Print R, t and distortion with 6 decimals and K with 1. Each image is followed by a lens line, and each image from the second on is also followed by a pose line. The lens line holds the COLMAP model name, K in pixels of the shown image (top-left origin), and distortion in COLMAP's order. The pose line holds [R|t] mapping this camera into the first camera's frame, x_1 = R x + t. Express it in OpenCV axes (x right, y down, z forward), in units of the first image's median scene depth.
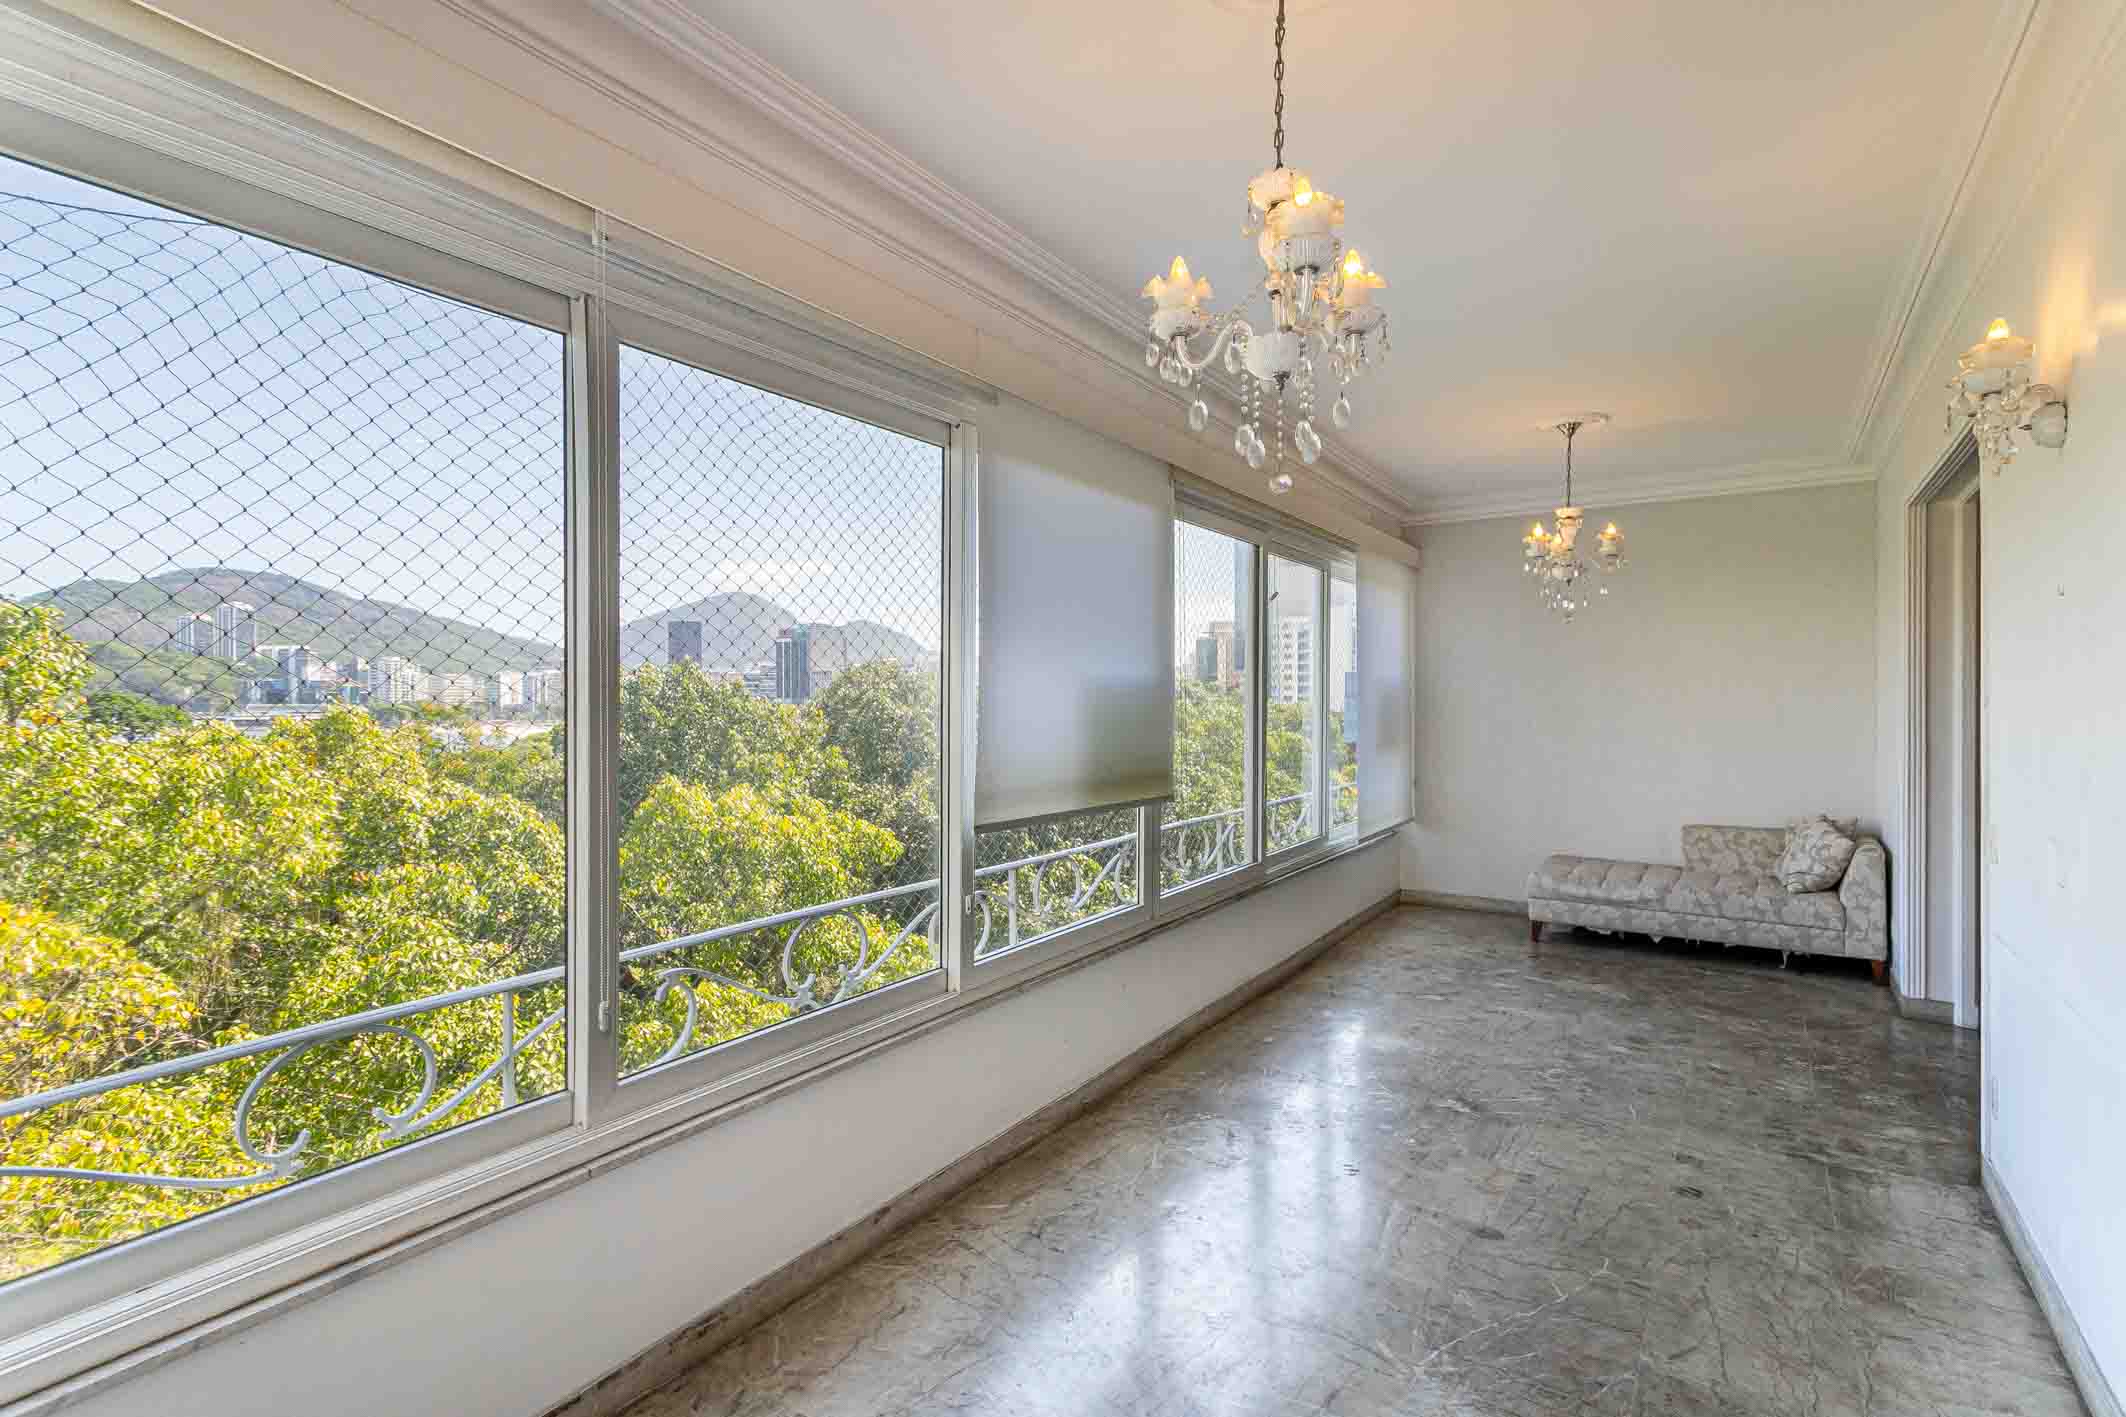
lens RADIAL K [[1004.7, 0, 1072.1], [0, 1004.7, 711.7], [0, 0, 1]] dist [0.002342, 0.001226]
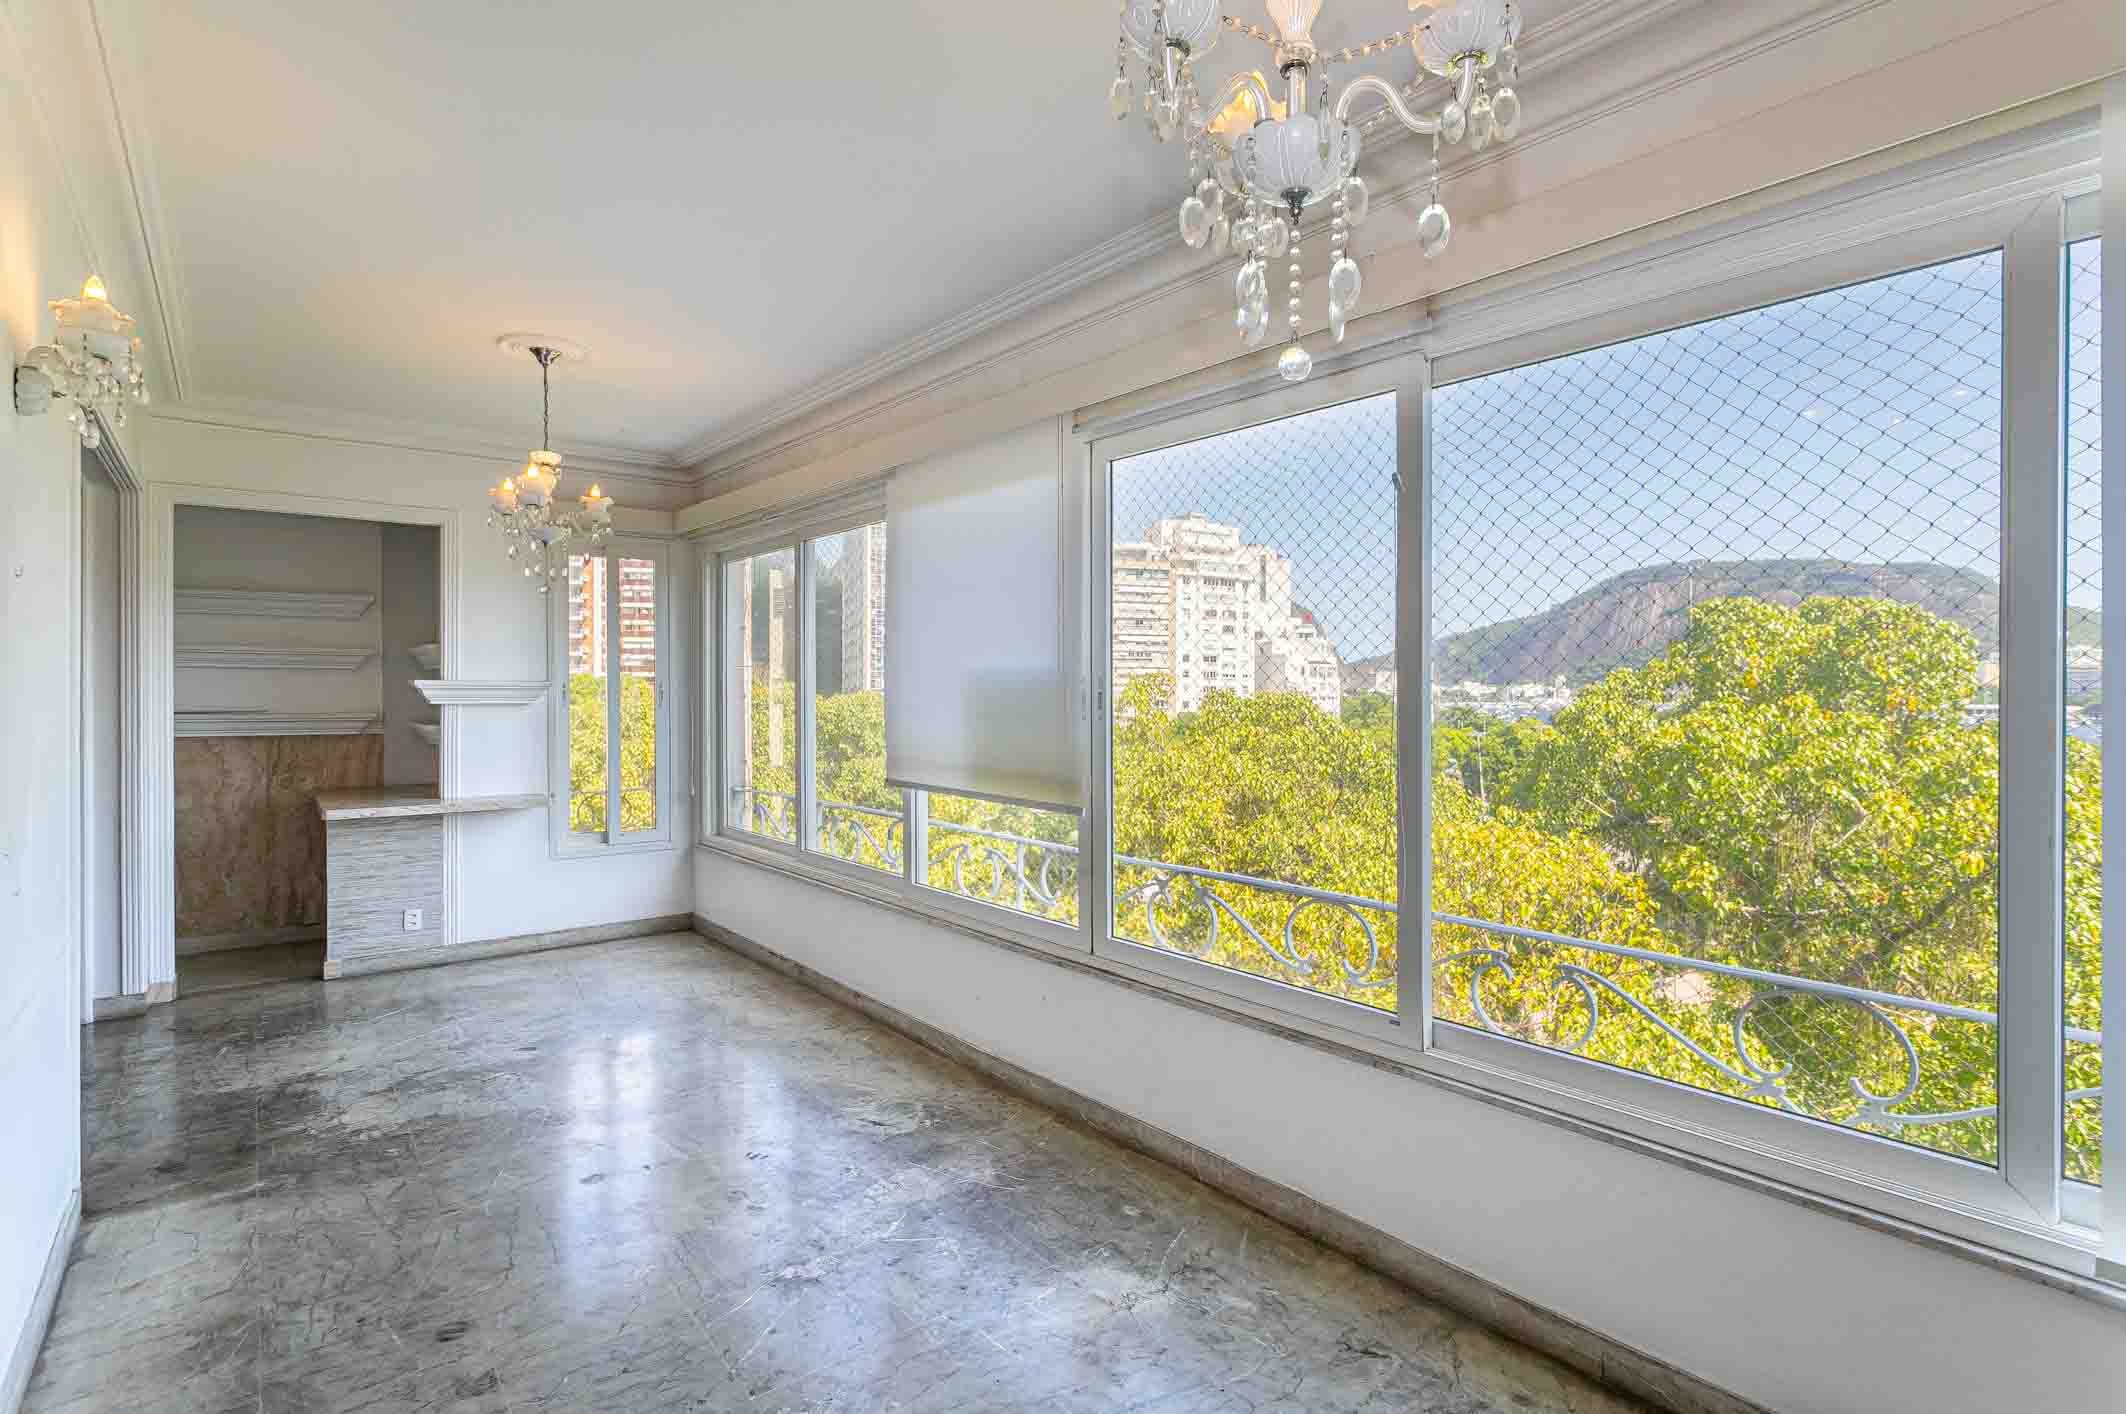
lens RADIAL K [[1004.7, 0, 1052.5], [0, 1004.7, 698.1], [0, 0, 1]] dist [0.002342, 0.001226]
pose [[-0.298653, 0.011840, -0.954288, 1.032093], [-0.010785, 0.999817, 0.015781, -0.021760], [0.954301, 0.015005, -0.298471, 1.420638]]
